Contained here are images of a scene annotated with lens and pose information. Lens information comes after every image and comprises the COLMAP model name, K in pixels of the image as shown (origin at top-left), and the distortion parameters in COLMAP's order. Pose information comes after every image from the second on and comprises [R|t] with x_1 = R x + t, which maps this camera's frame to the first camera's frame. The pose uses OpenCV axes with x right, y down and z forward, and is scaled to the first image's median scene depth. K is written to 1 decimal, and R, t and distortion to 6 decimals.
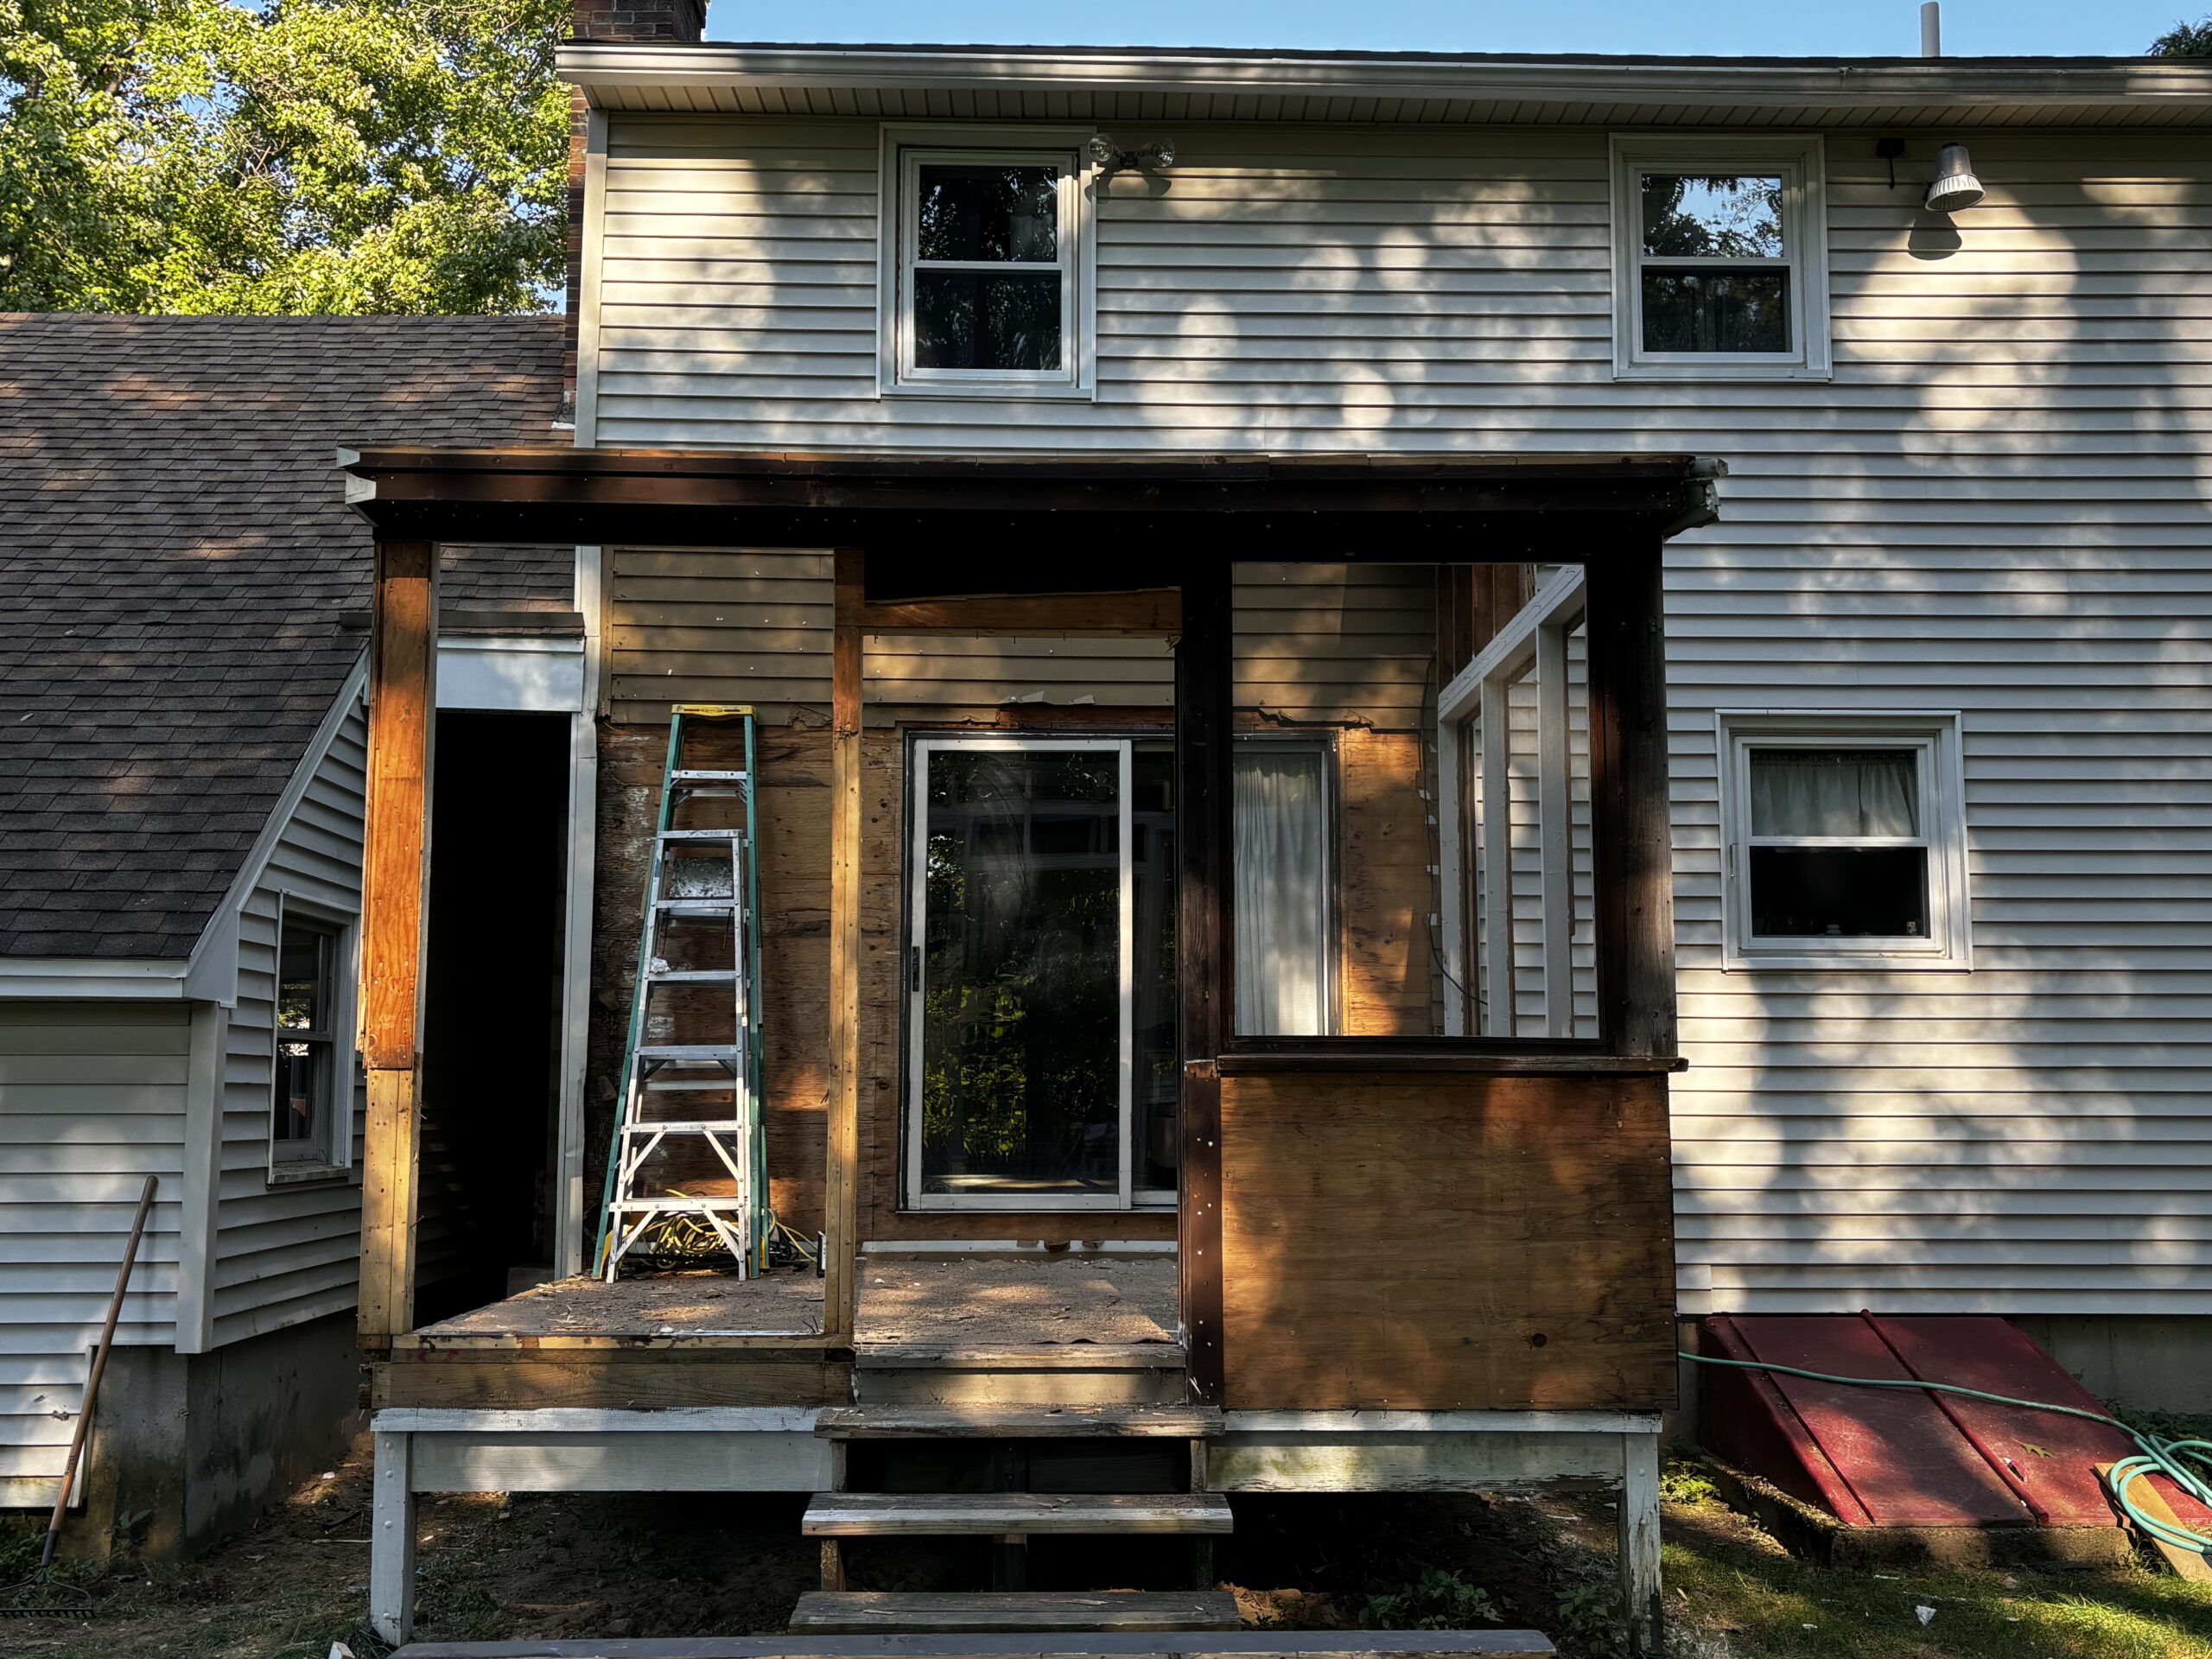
lens RADIAL K [[2198.4, 0, 1096.6], [0, 2198.4, 831.0], [0, 0, 1]] dist [0.049487, 0.000000]
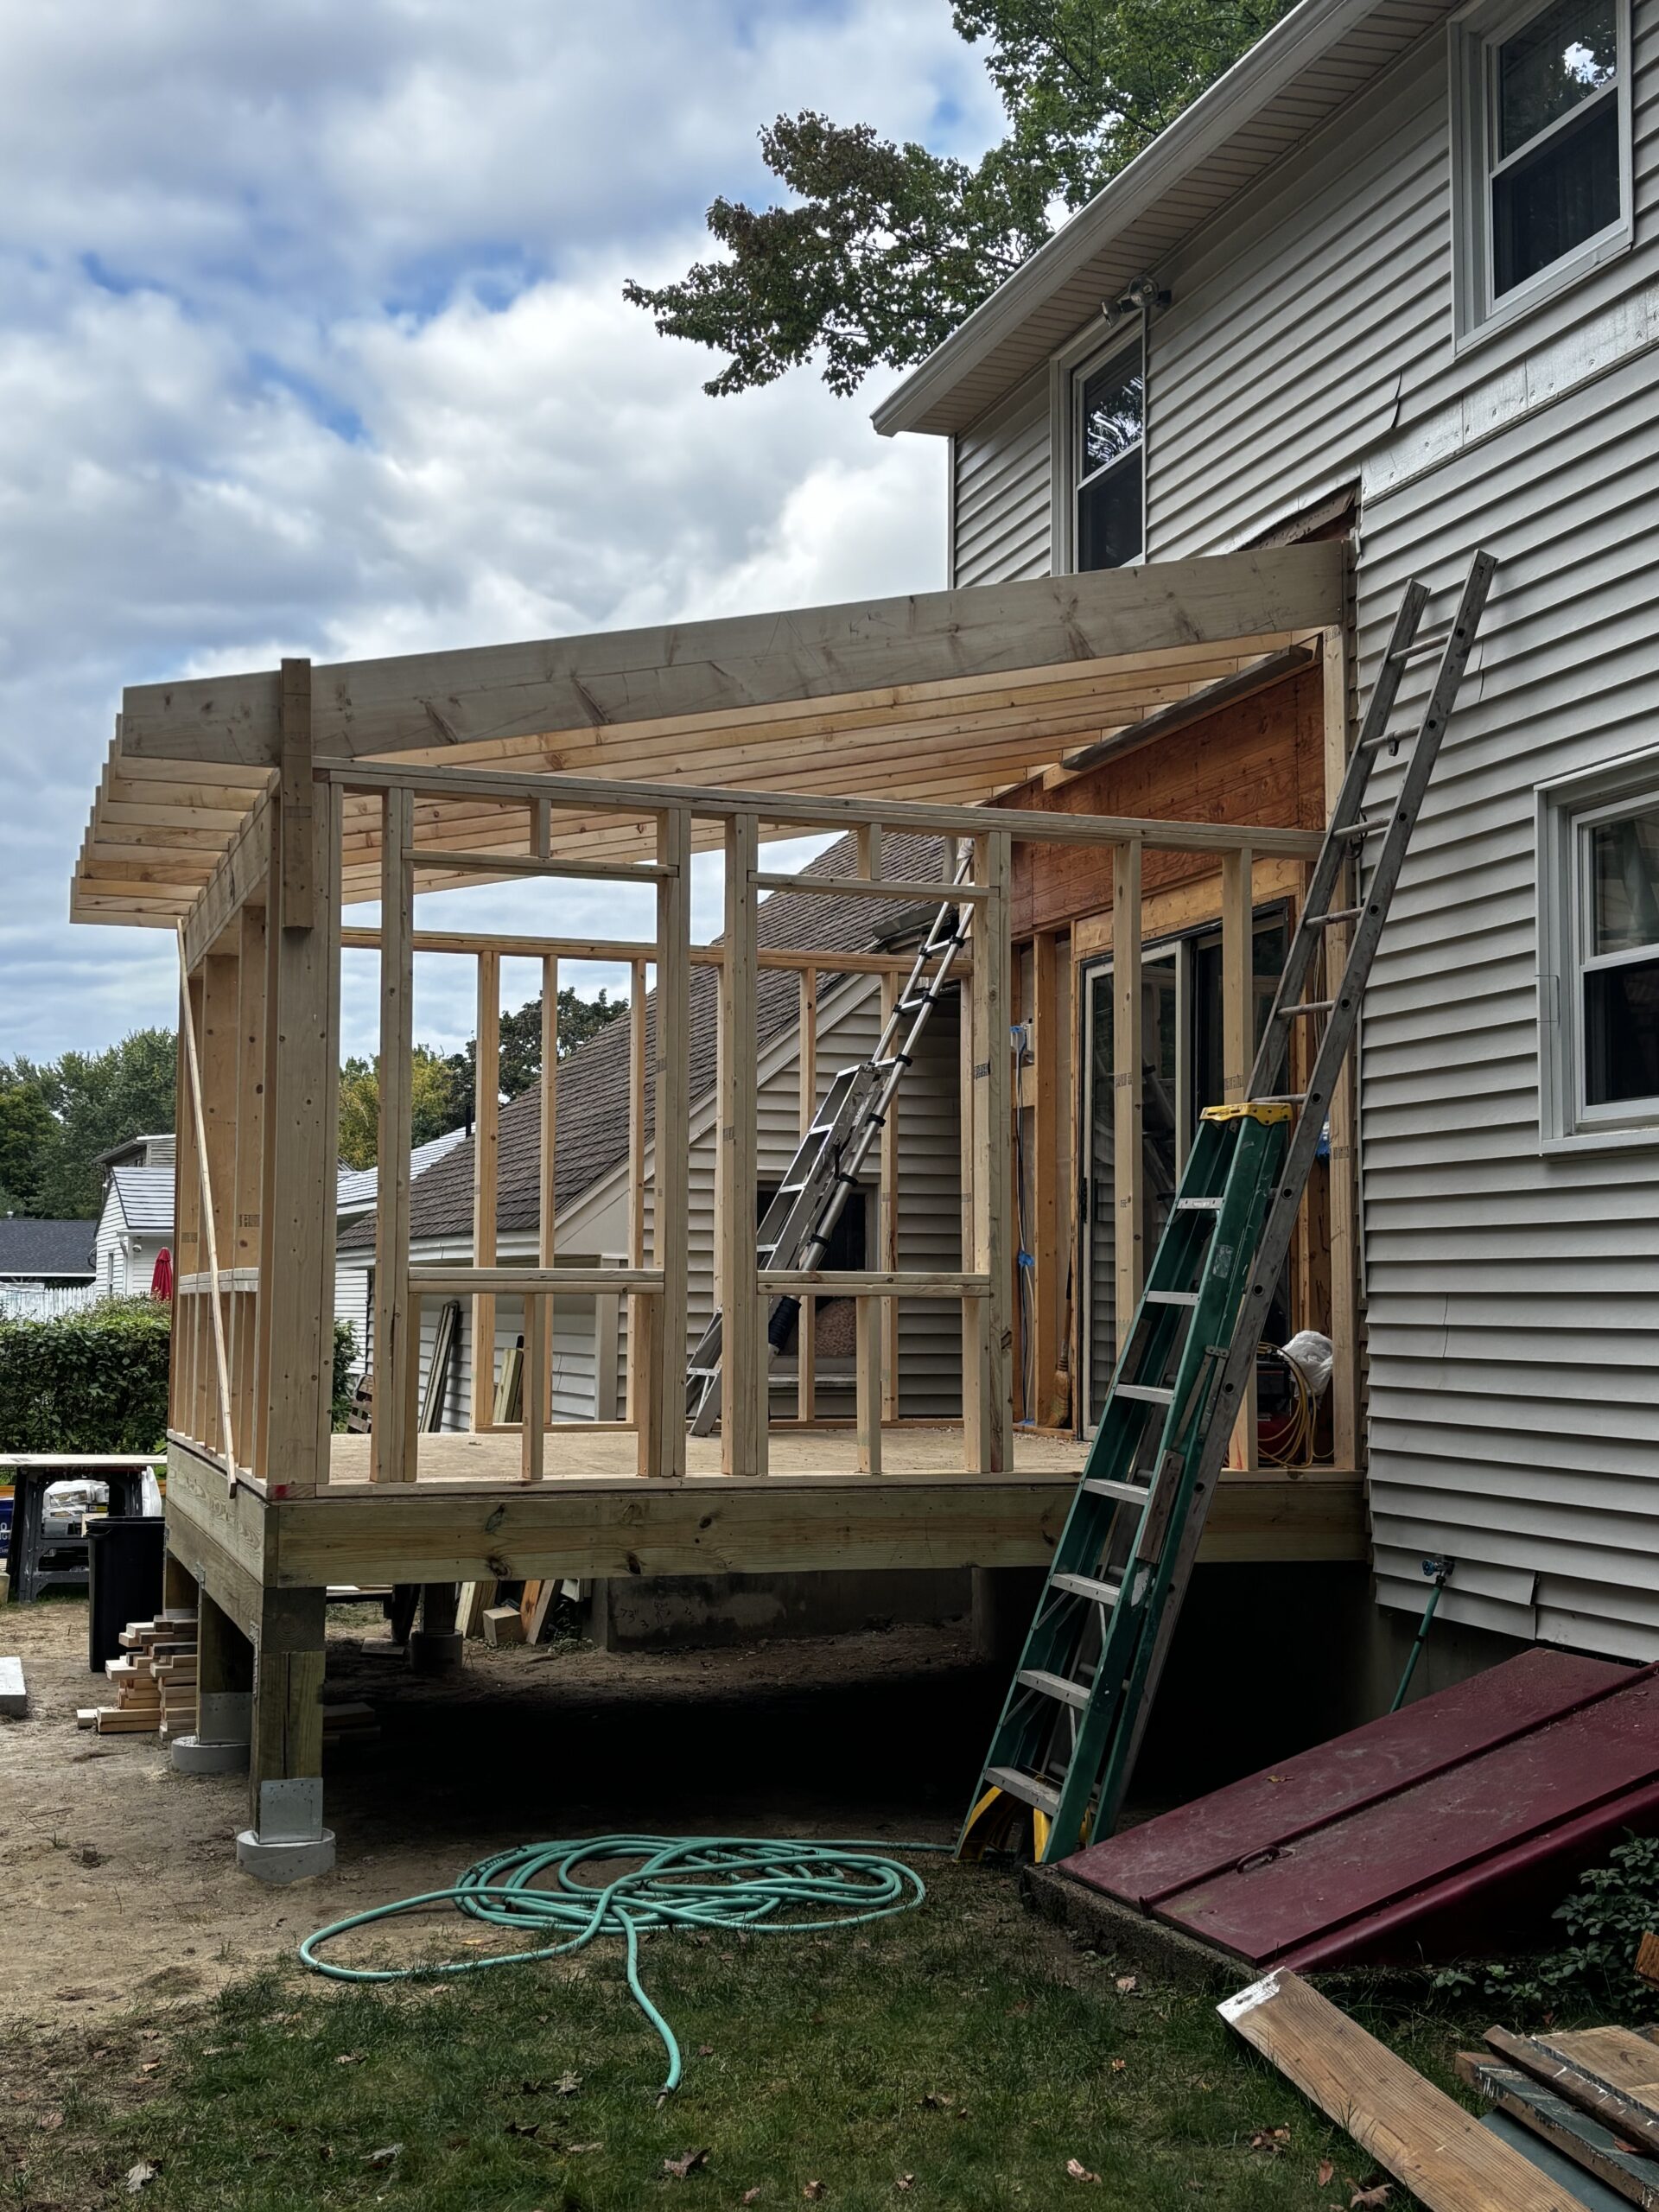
lens RADIAL K [[2584.4, 0, 829.0], [0, 2584.4, 1105.4], [0, 0, 1]] dist [0.033108, 0.000000]
pose [[0.289184, -0.059164, -0.955443, 0.980707], [0.102560, 0.994258, -0.030526, 0.047595], [0.951764, -0.089163, 0.293591, 0.519379]]
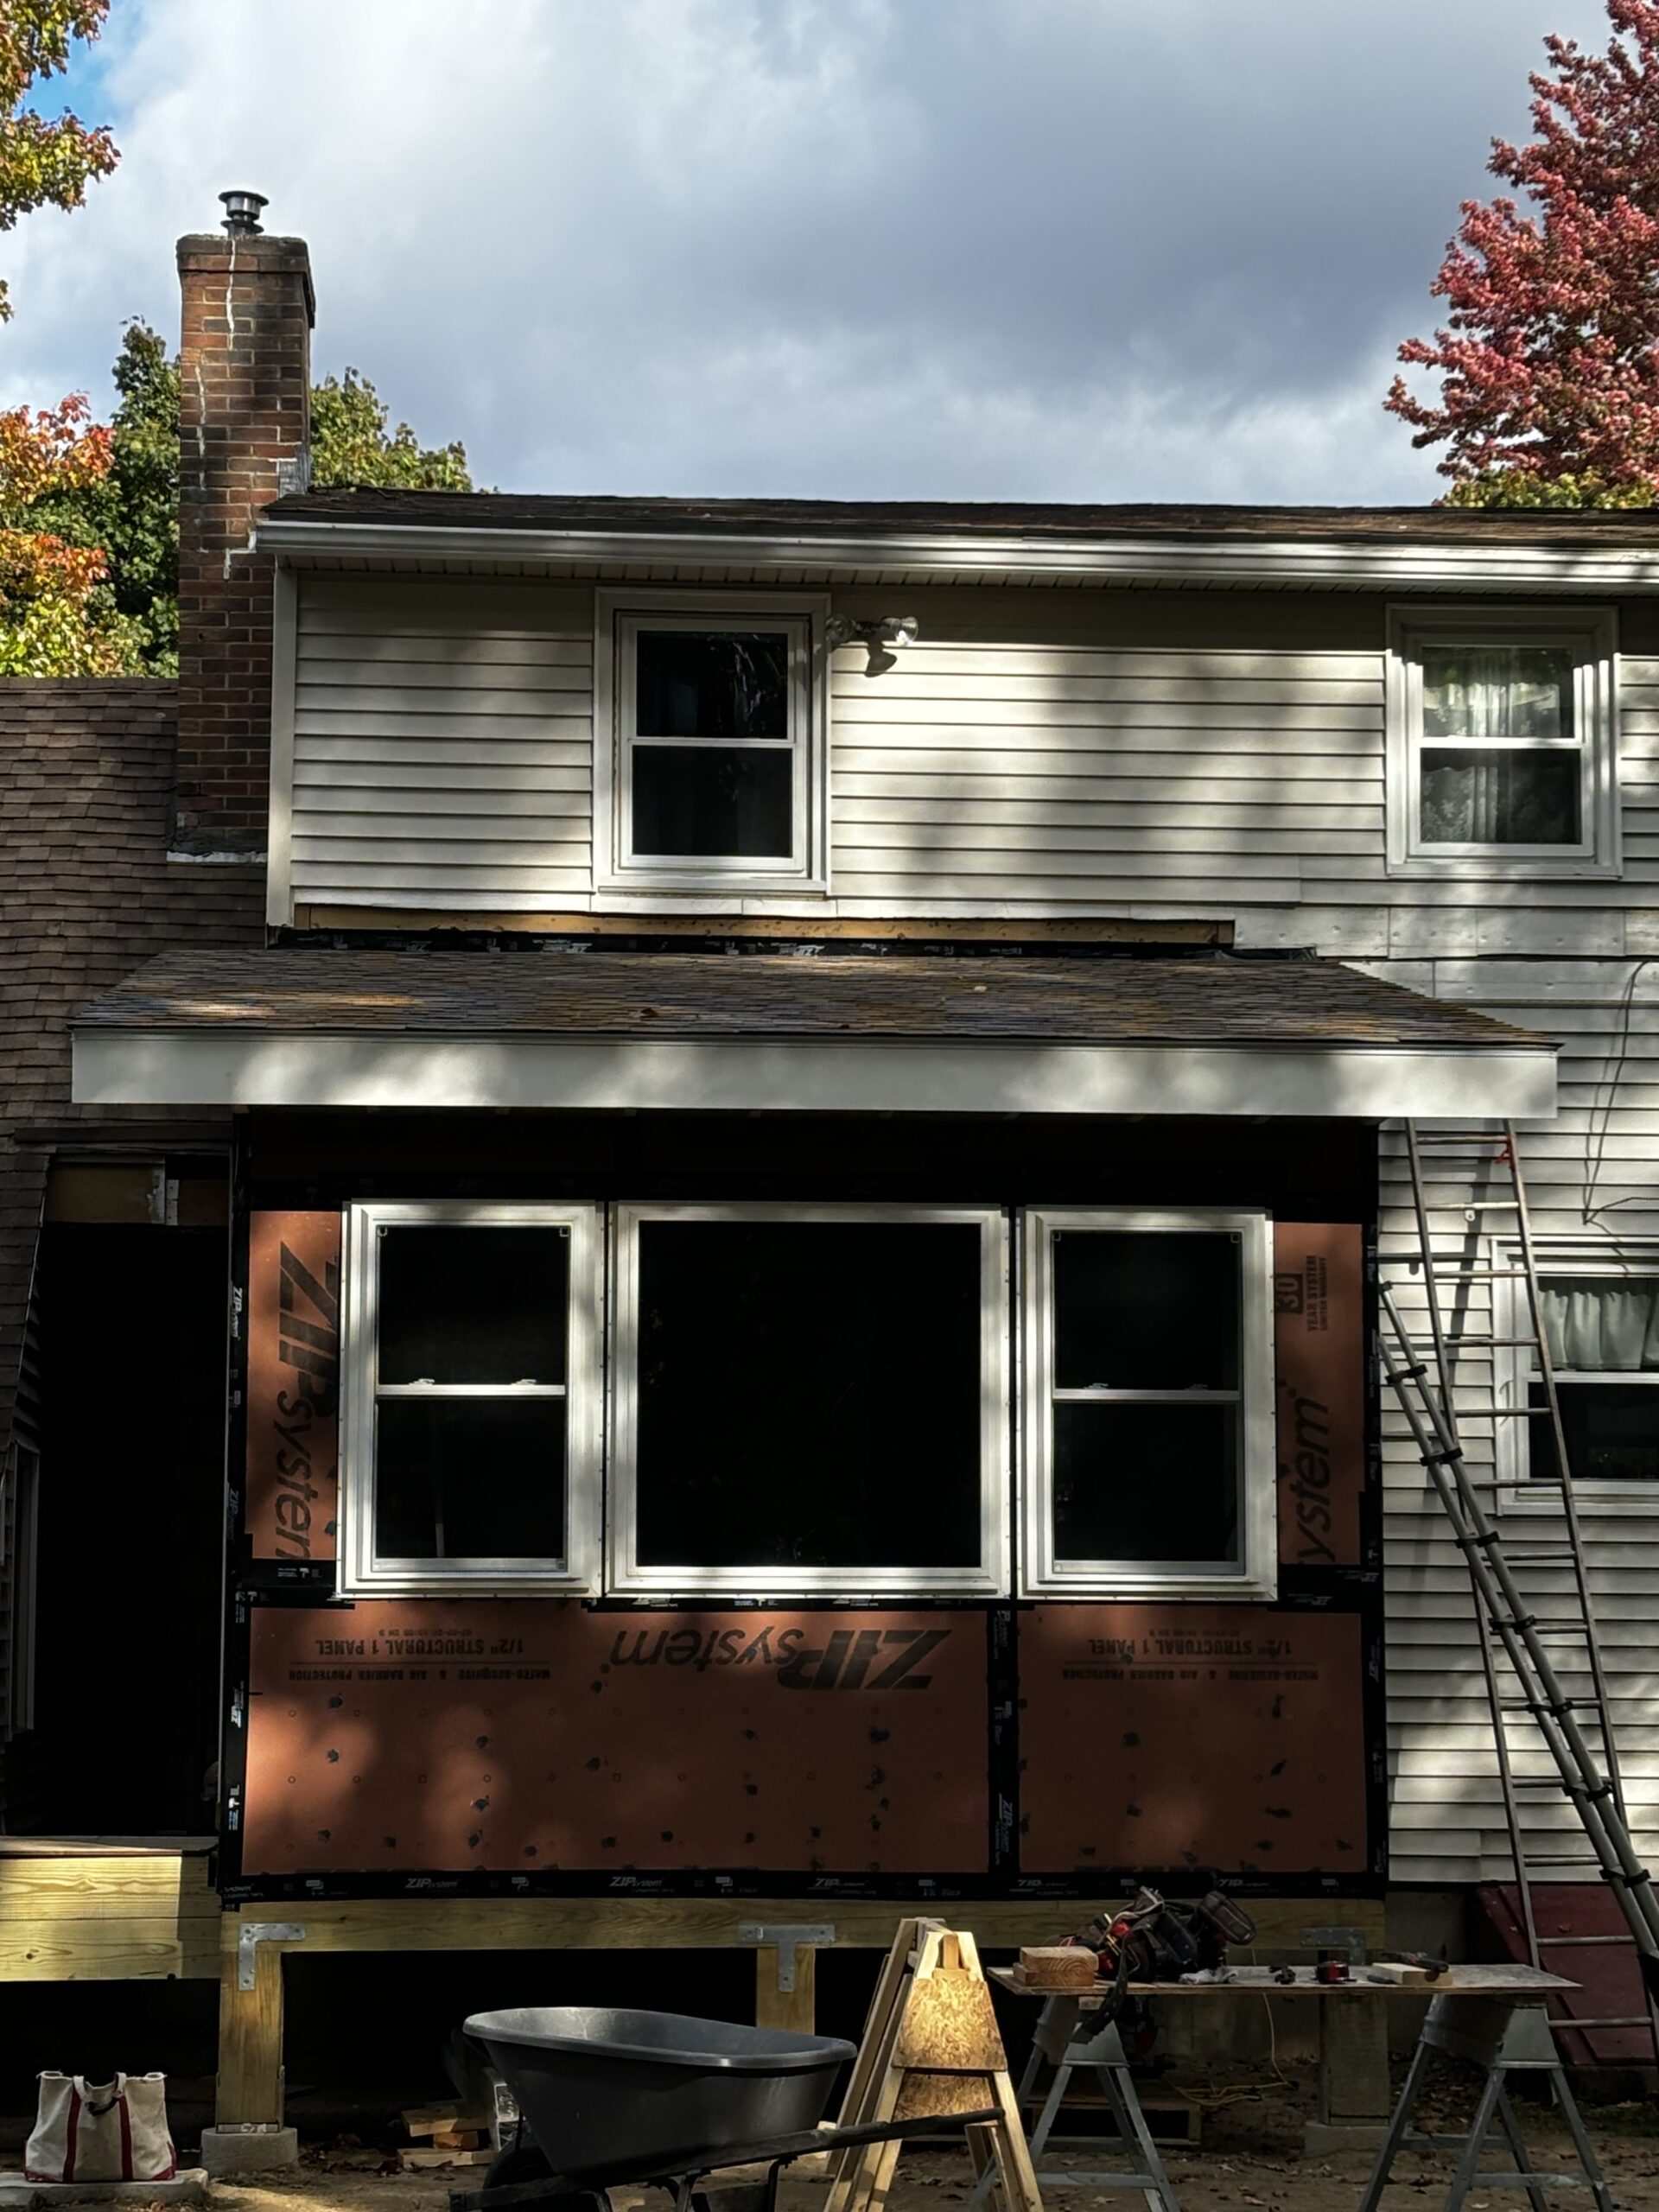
lens RADIAL K [[4756.5, 0, 831.8], [0, 4756.5, 1104.2], [0, 0, 1]] dist [0.247047, 0.000000]
pose [[0.998367, 0.006514, 0.056753, -0.111187], [-0.006985, 0.999943, 0.008099, -0.122955], [-0.056697, -0.008482, 0.998355, -0.983403]]
